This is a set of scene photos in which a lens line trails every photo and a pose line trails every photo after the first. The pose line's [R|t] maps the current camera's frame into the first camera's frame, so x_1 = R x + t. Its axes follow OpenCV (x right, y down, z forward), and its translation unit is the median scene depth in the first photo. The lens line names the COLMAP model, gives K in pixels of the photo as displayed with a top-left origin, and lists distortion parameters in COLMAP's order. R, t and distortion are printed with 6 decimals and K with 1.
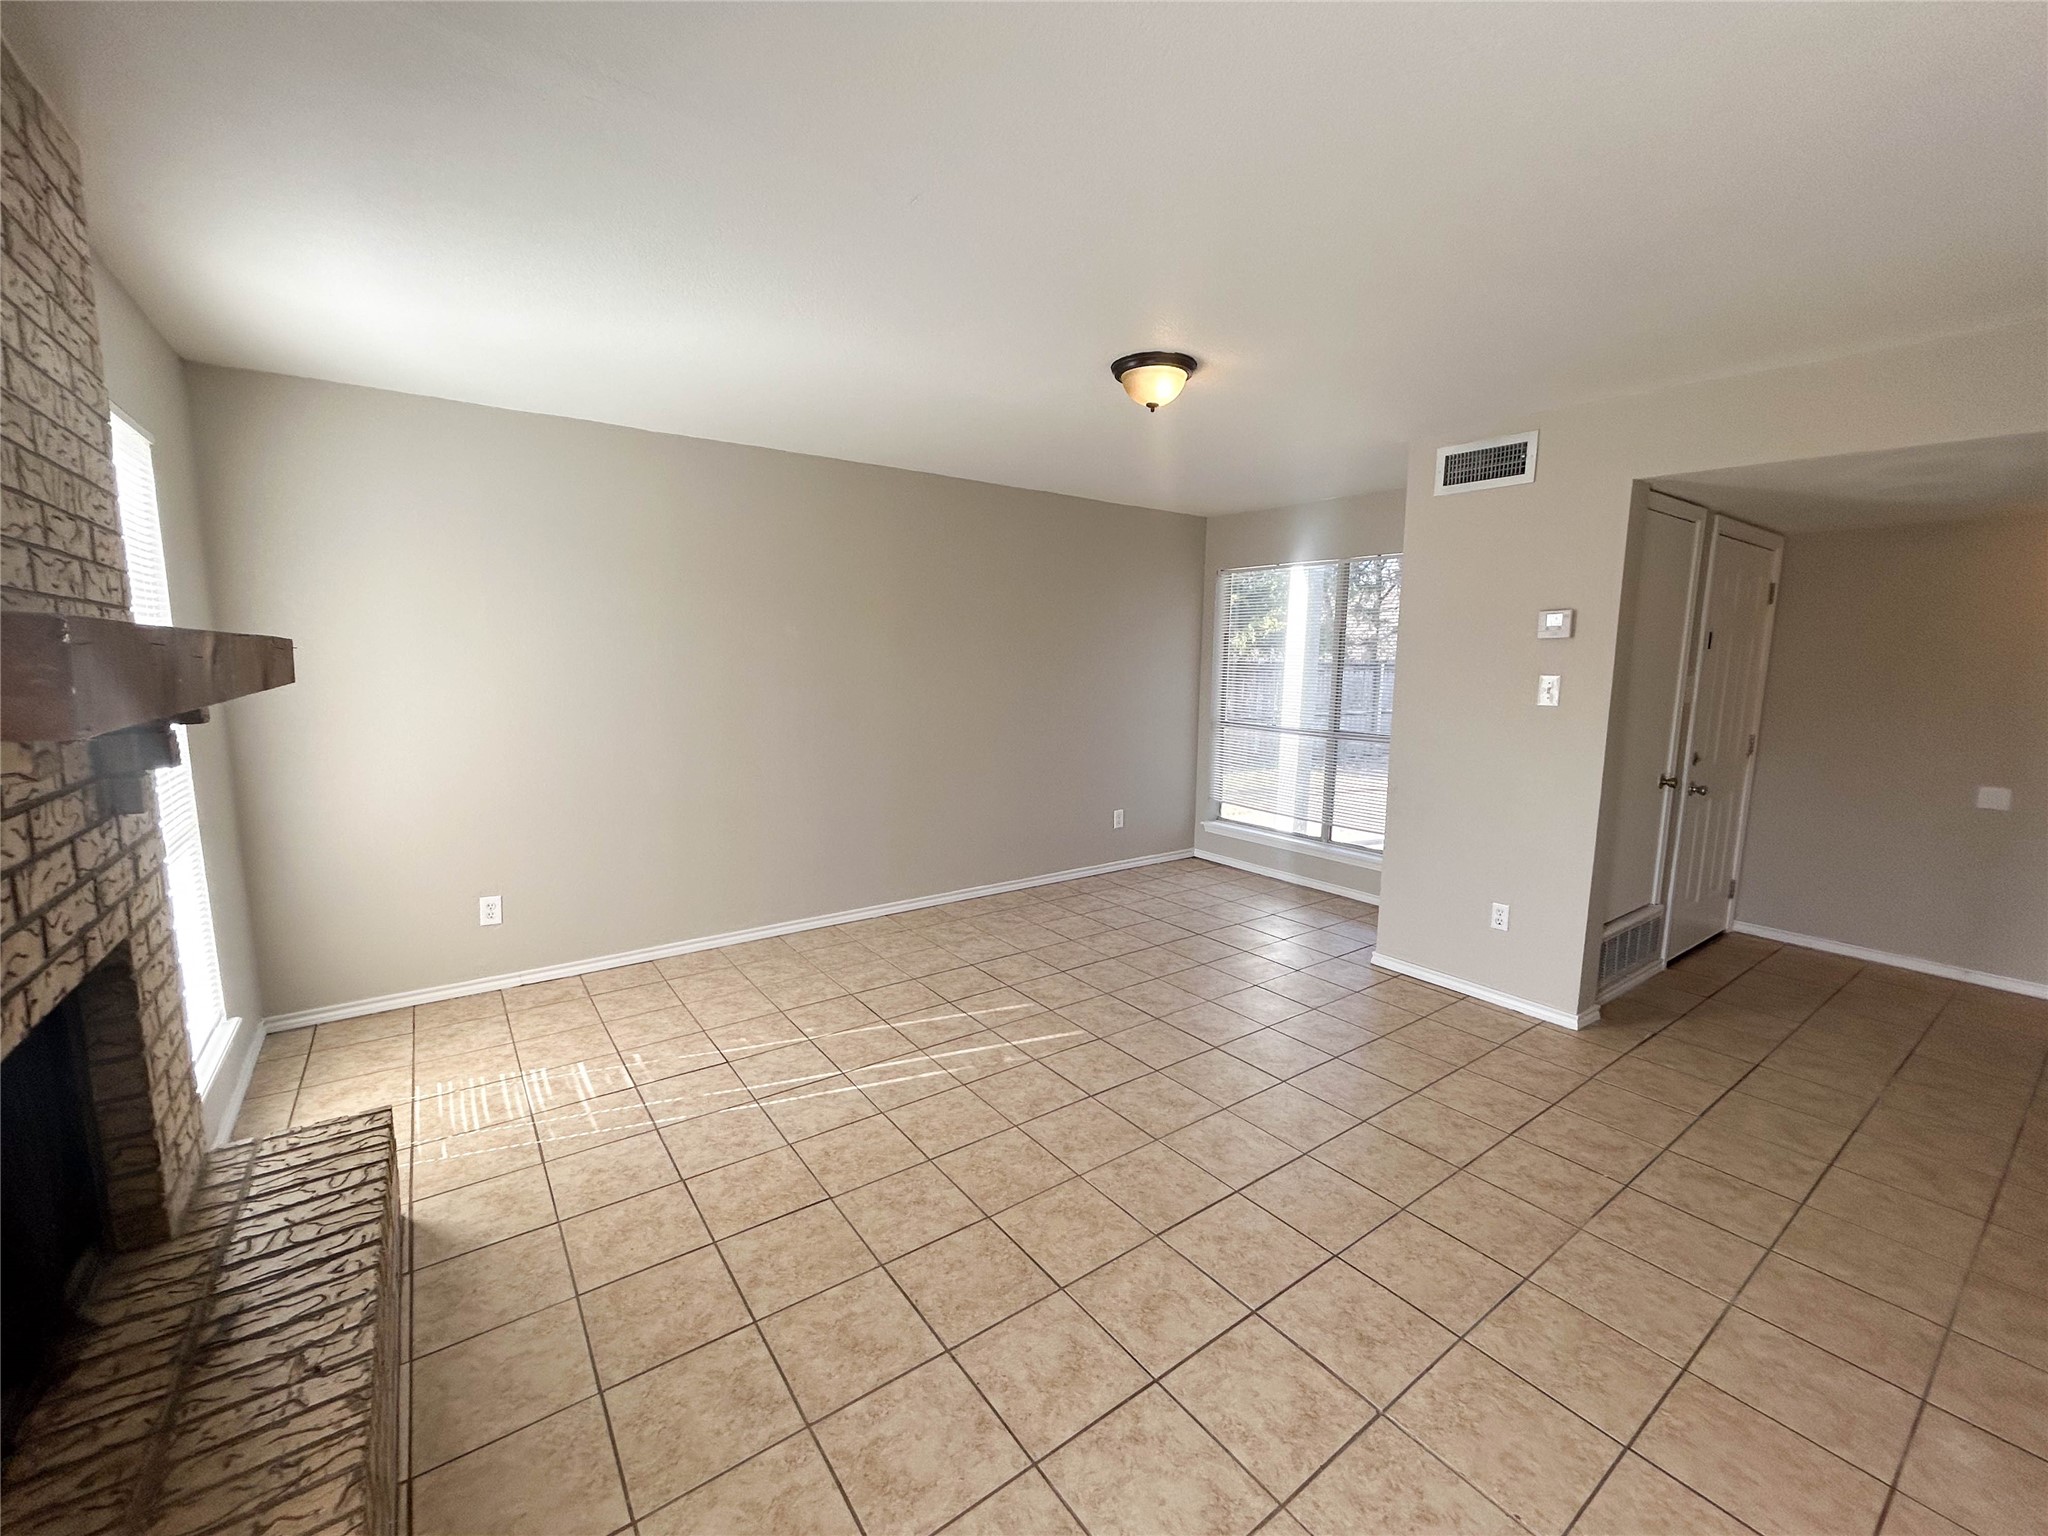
lens RADIAL K [[854.3, 0, 1038.5], [0, 854.3, 771.2], [0, 0, 1]] dist [0.002818, 0.000804]
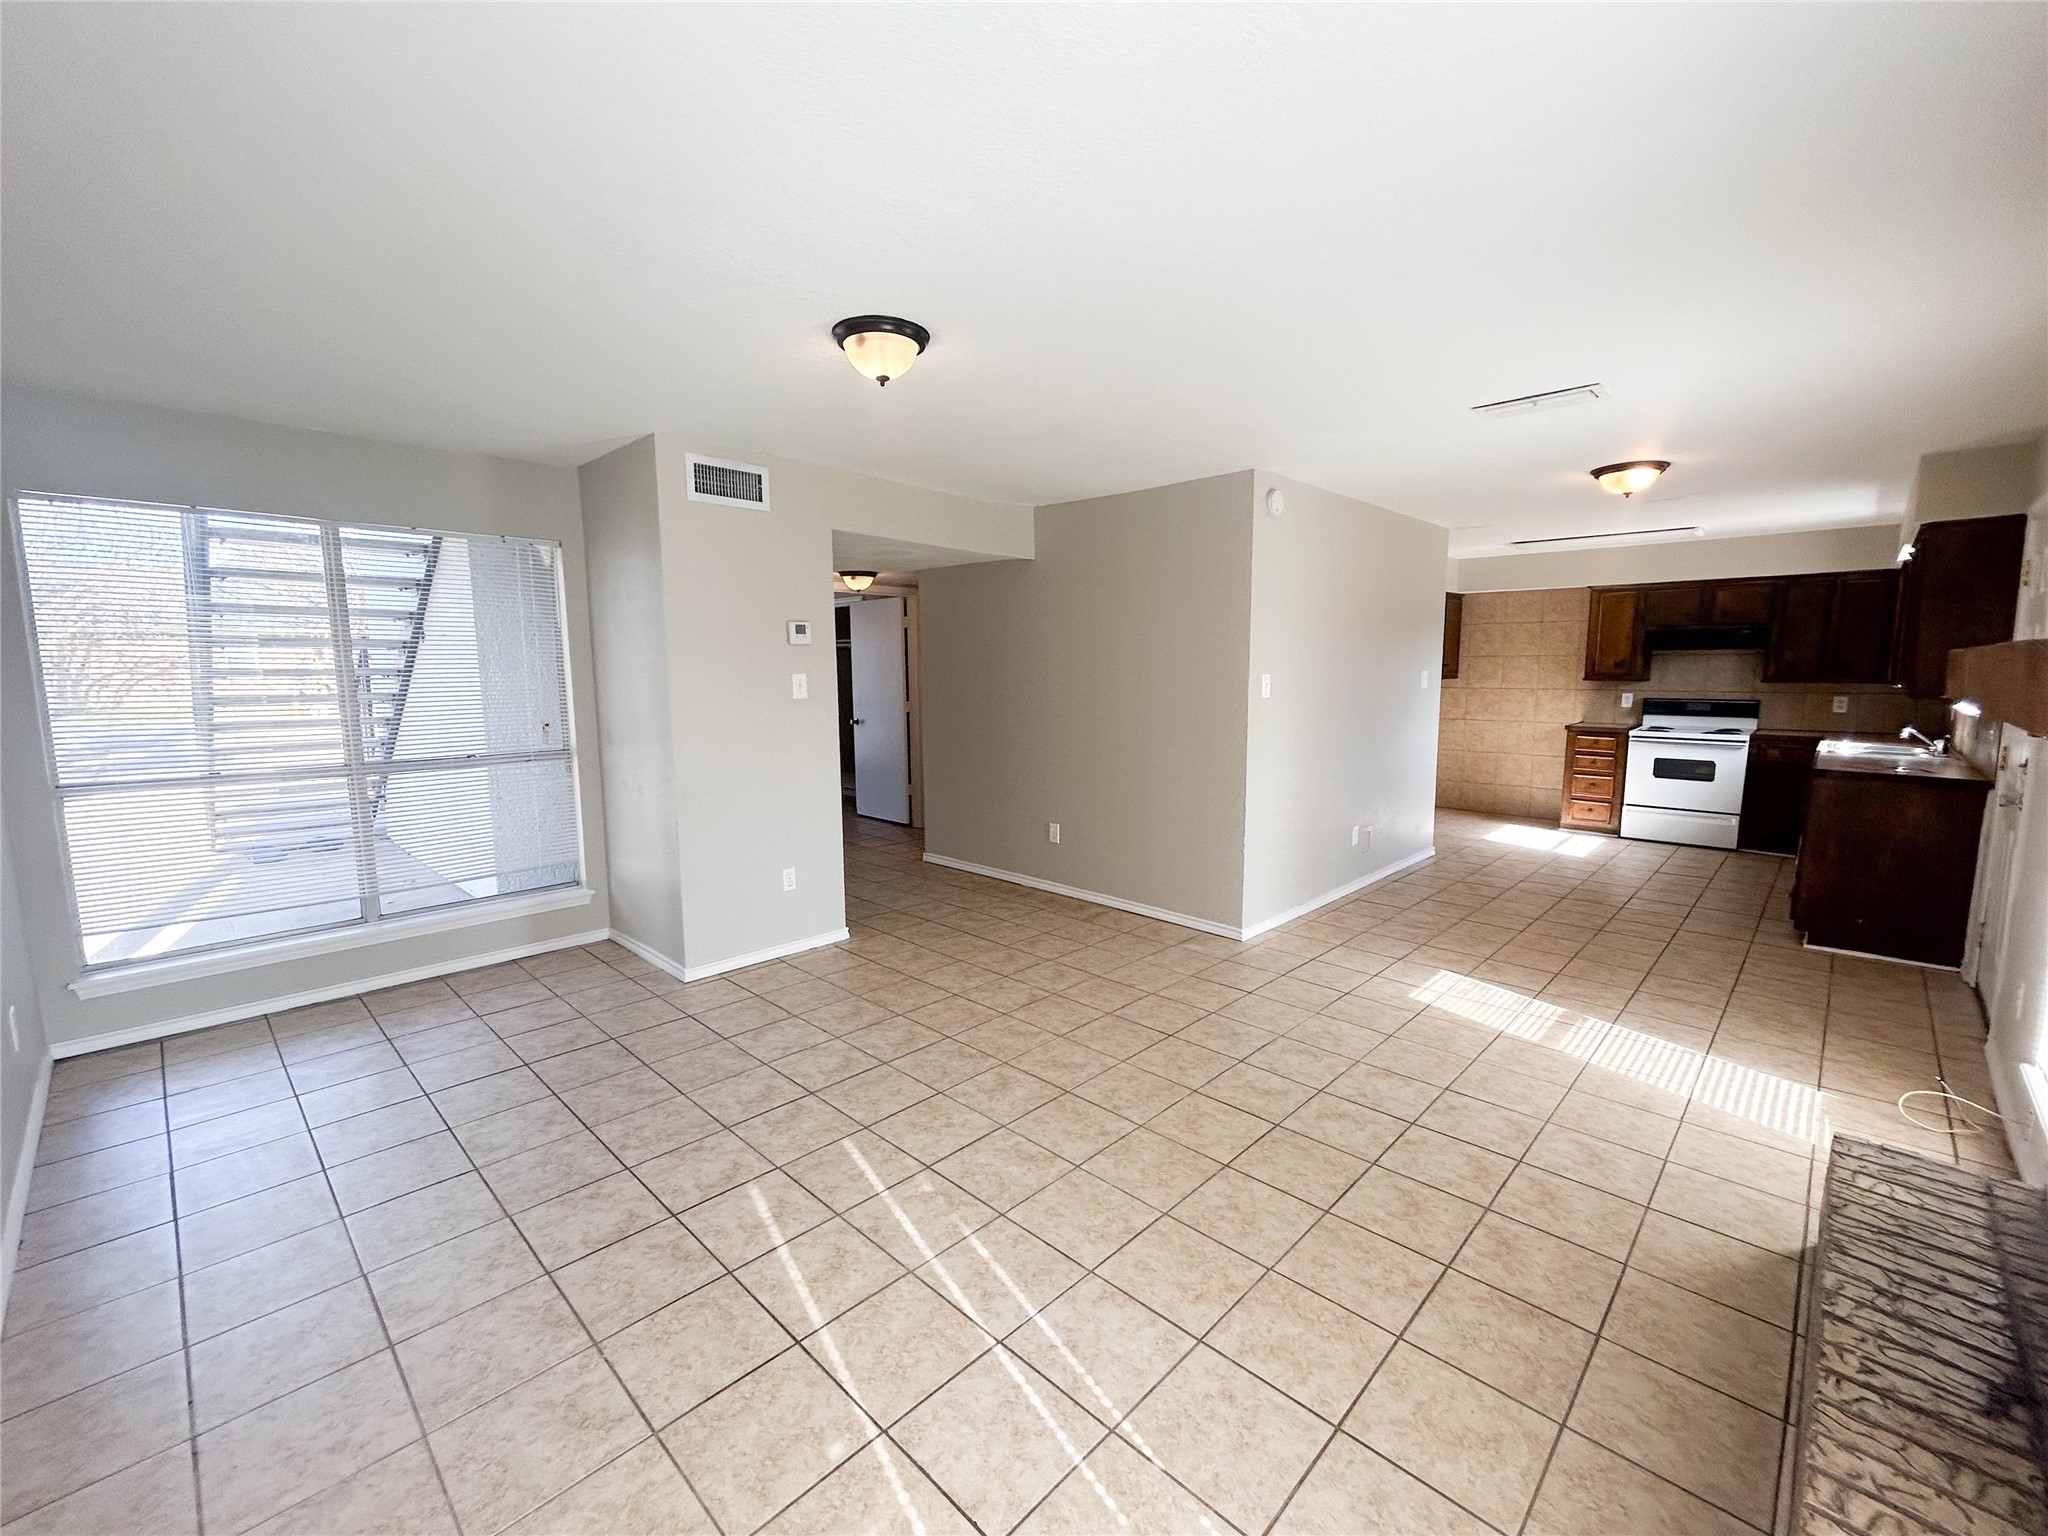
lens RADIAL K [[854.3, 0, 1023.8], [0, 854.3, 767.2], [0, 0, 1]] dist [0.002818, 0.000804]
pose [[-0.166699, -0.131430, 0.977209, -0.858452], [0.131507, 0.979258, 0.154139, -0.160146], [-0.977199, 0.154205, -0.145957, 1.110648]]
